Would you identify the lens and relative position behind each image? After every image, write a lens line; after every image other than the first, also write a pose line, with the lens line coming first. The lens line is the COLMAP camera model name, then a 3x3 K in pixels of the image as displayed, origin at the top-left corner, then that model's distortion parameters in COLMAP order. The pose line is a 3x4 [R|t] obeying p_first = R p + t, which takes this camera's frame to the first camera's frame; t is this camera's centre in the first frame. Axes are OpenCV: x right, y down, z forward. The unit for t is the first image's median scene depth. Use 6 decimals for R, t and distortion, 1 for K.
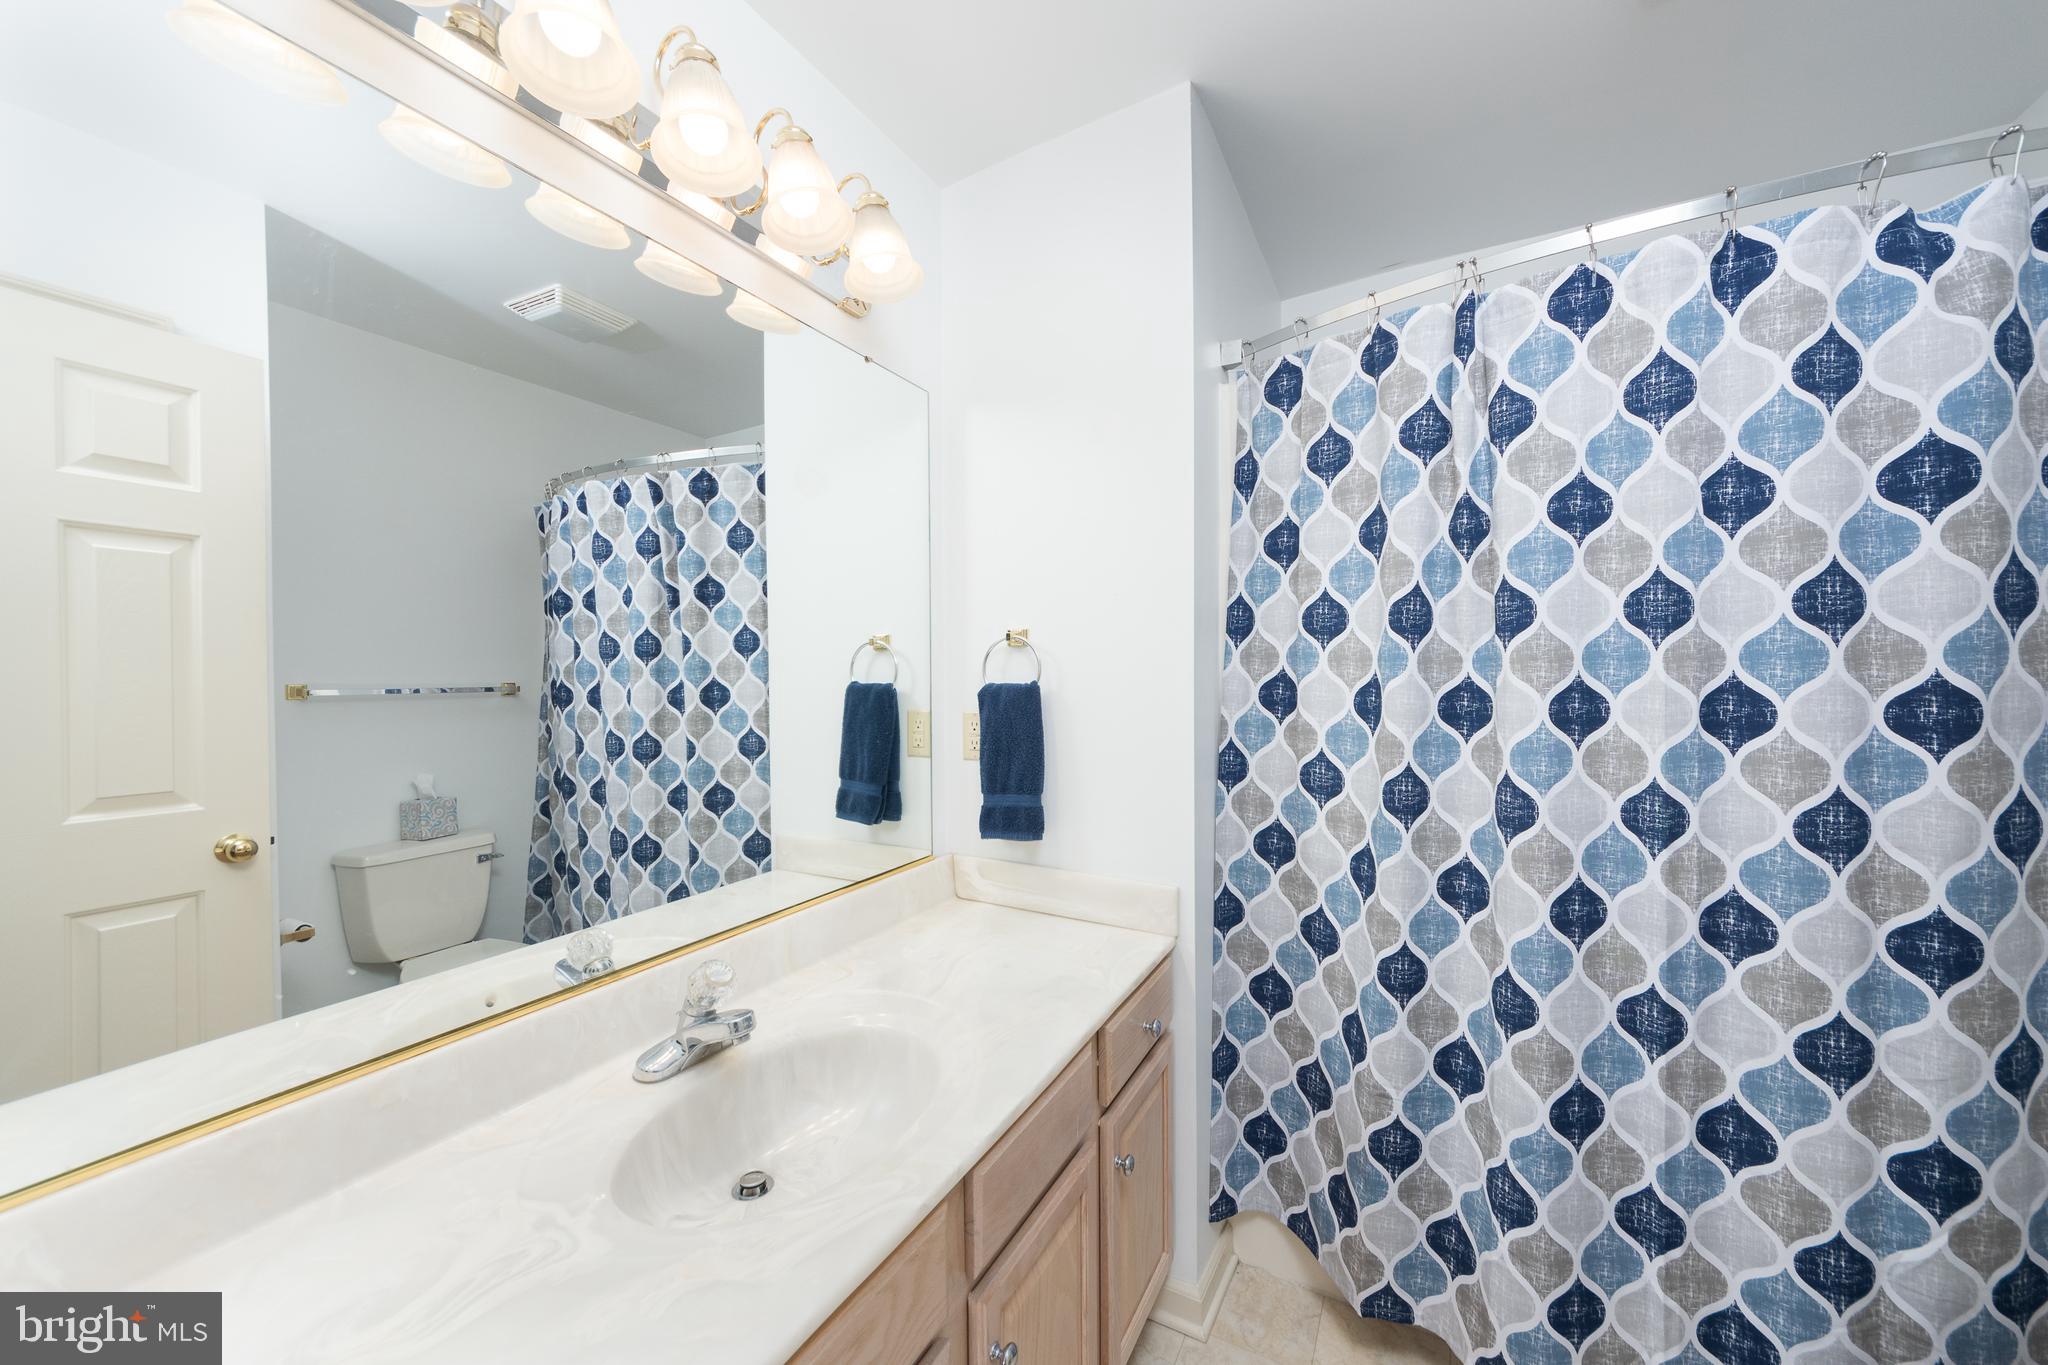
lens RADIAL K [[735.2, 0, 1023.8], [0, 735.2, 679.4], [0, 0, 1]] dist [-0.002643, -0.000702]
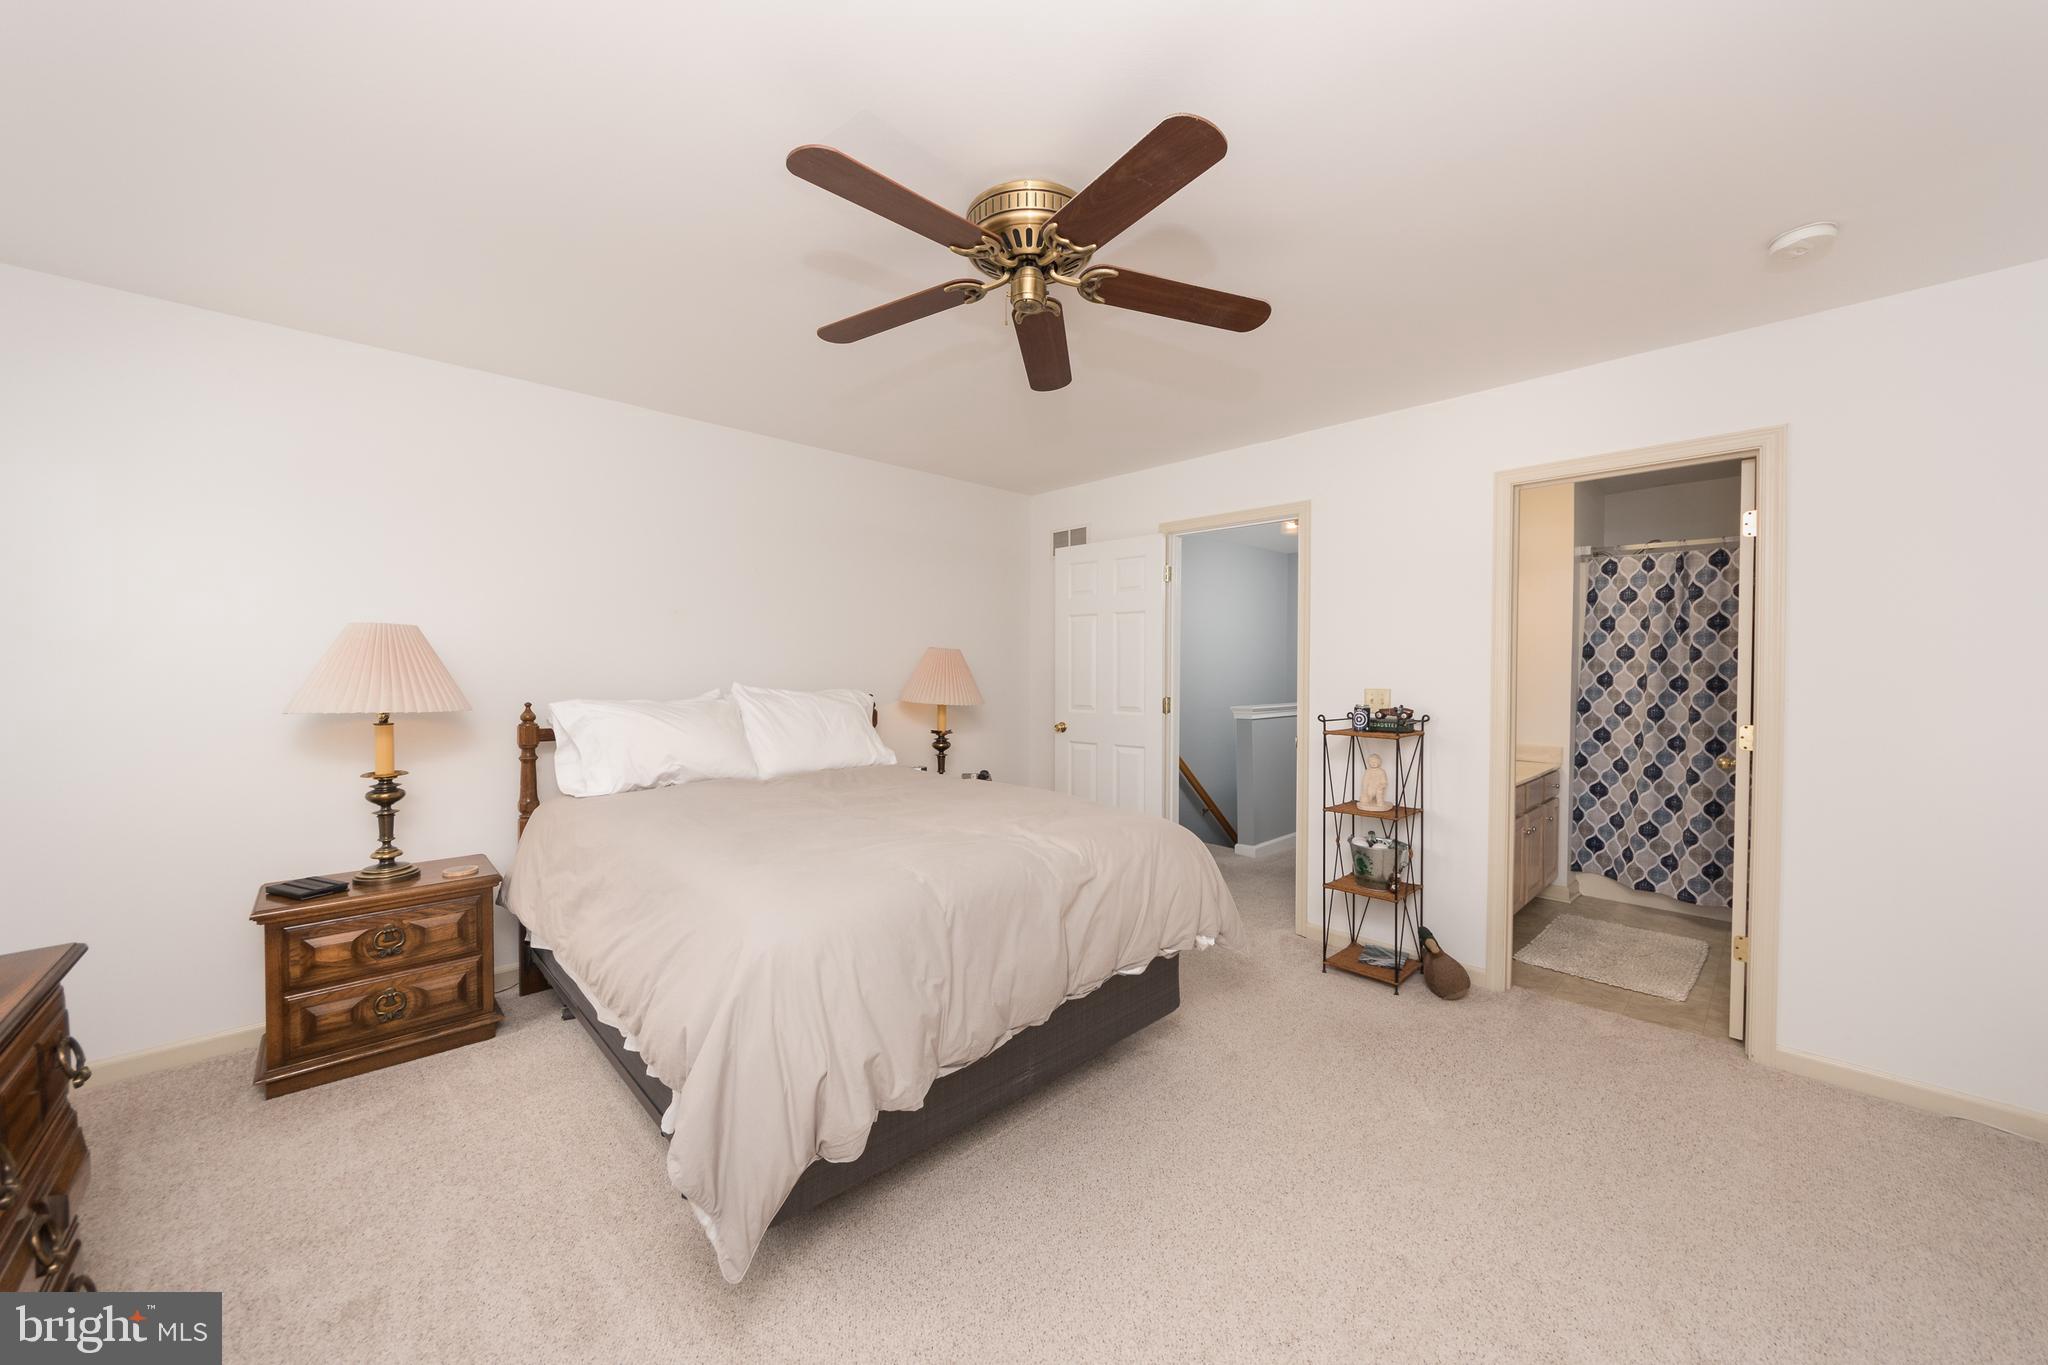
lens RADIAL K [[735.2, 0, 1032.4], [0, 735.2, 680.5], [0, 0, 1]] dist [-0.002643, -0.000702]
pose [[0.953041, 0.017532, -0.302335, -0.920380], [-0.015002, 0.999830, 0.010688, 0.027281], [0.302471, -0.005650, 0.953142, -2.408682]]
